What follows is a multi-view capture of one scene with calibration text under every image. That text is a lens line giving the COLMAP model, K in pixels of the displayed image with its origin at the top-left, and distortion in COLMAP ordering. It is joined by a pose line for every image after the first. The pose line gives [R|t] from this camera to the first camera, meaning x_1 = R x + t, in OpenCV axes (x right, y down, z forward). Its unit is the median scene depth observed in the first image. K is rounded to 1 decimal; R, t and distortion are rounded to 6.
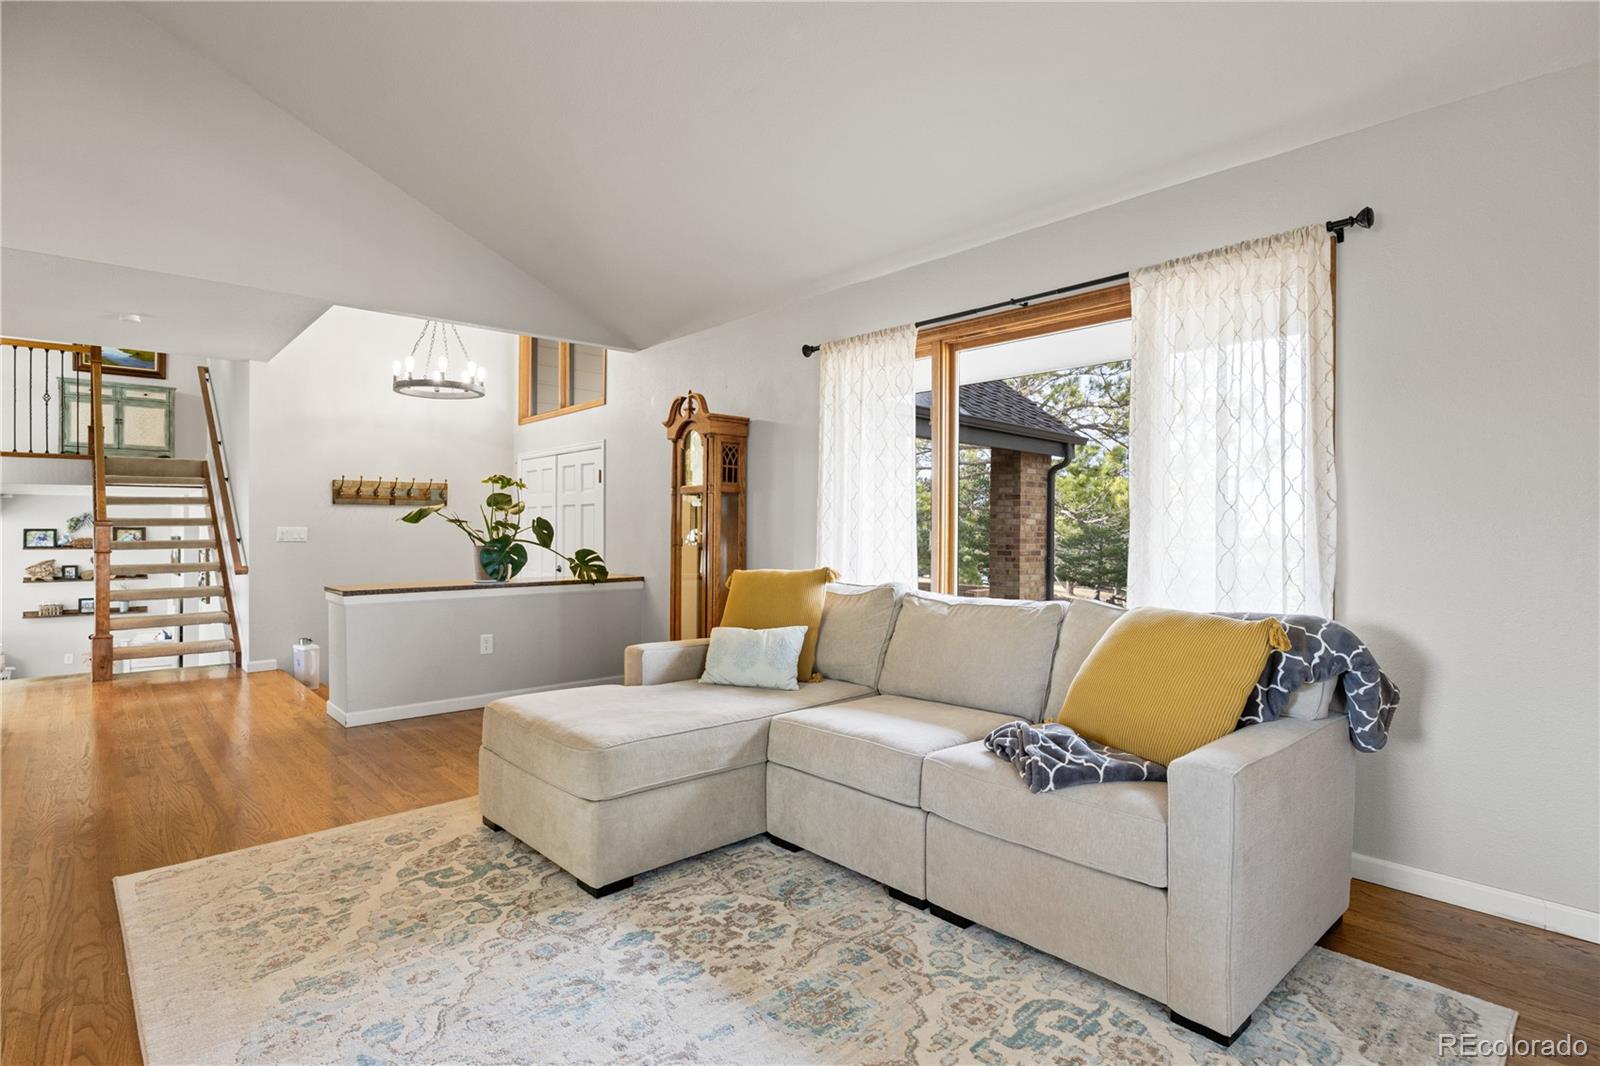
lens RADIAL K [[823.3, 0, 806.2], [0, 823.3, 537.7], [0, 0, 1]] dist [-0.010915, 0.000980]
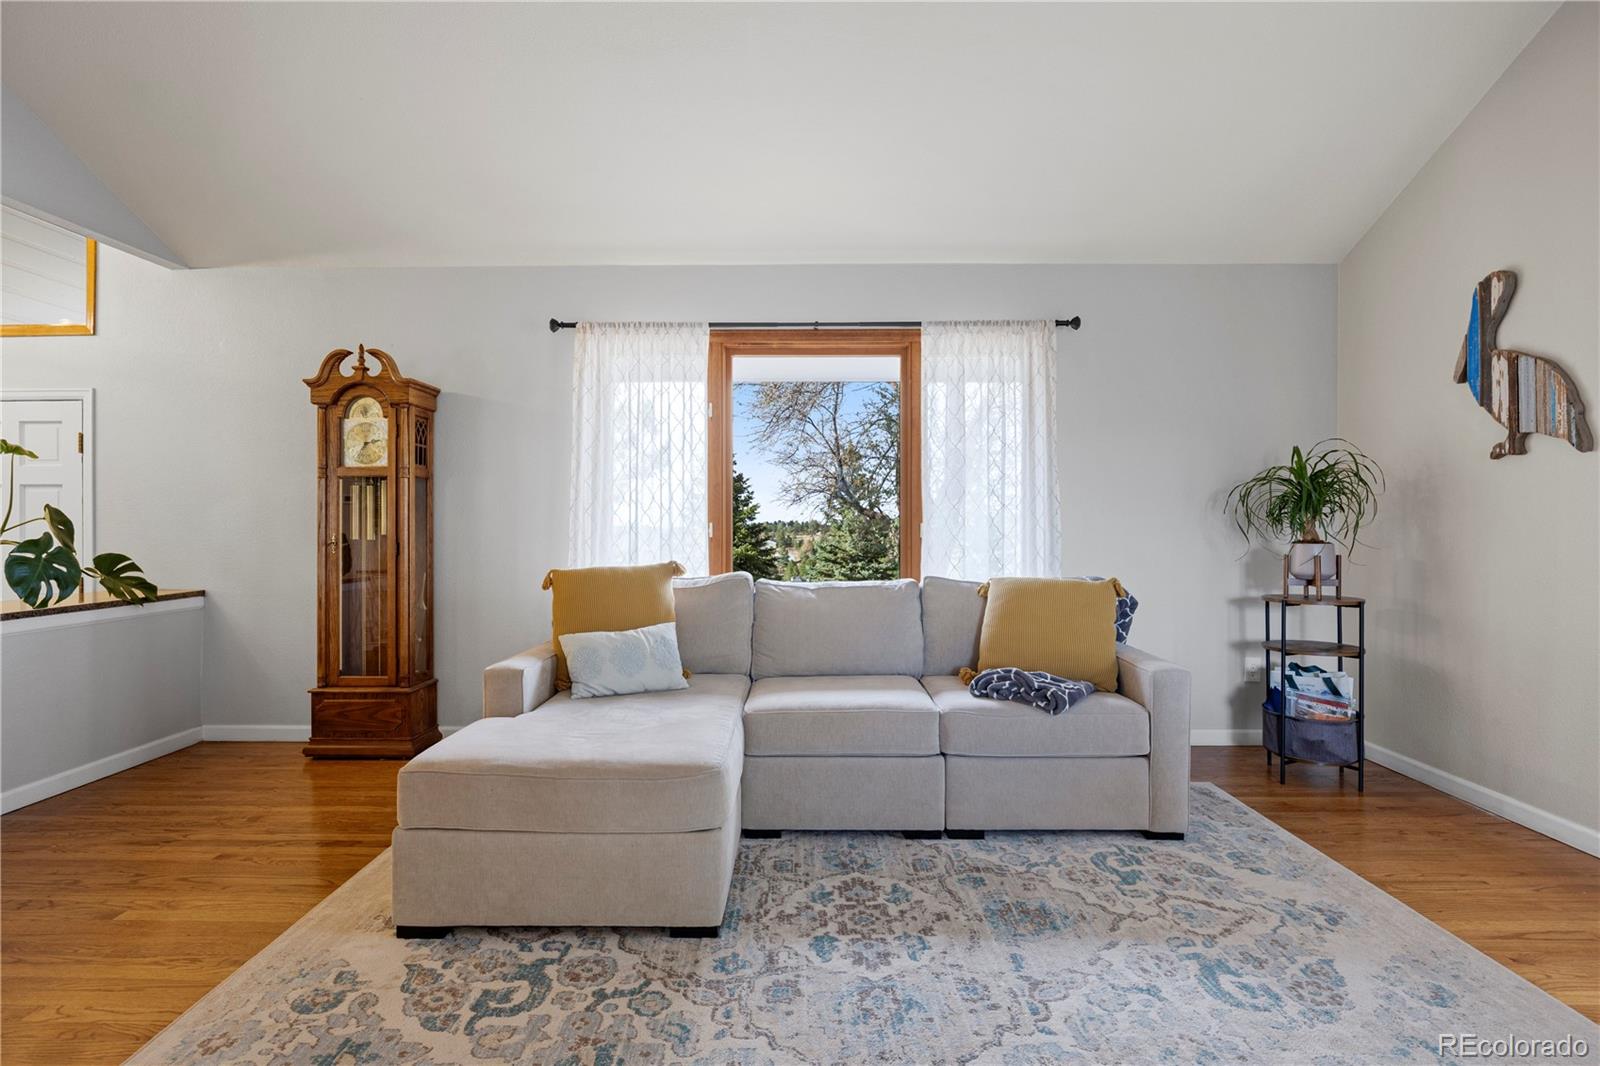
lens RADIAL K [[818.8, 0, 800.0], [0, 818.8, 533.0], [0, 0, 1]] dist [-0.004559, -0.001056]
pose [[0.670342, -0.011508, 0.741963, -0.793331], [0.010327, 0.999928, 0.006180, -0.001674], [-0.741981, 0.003520, 0.670412, 0.318653]]
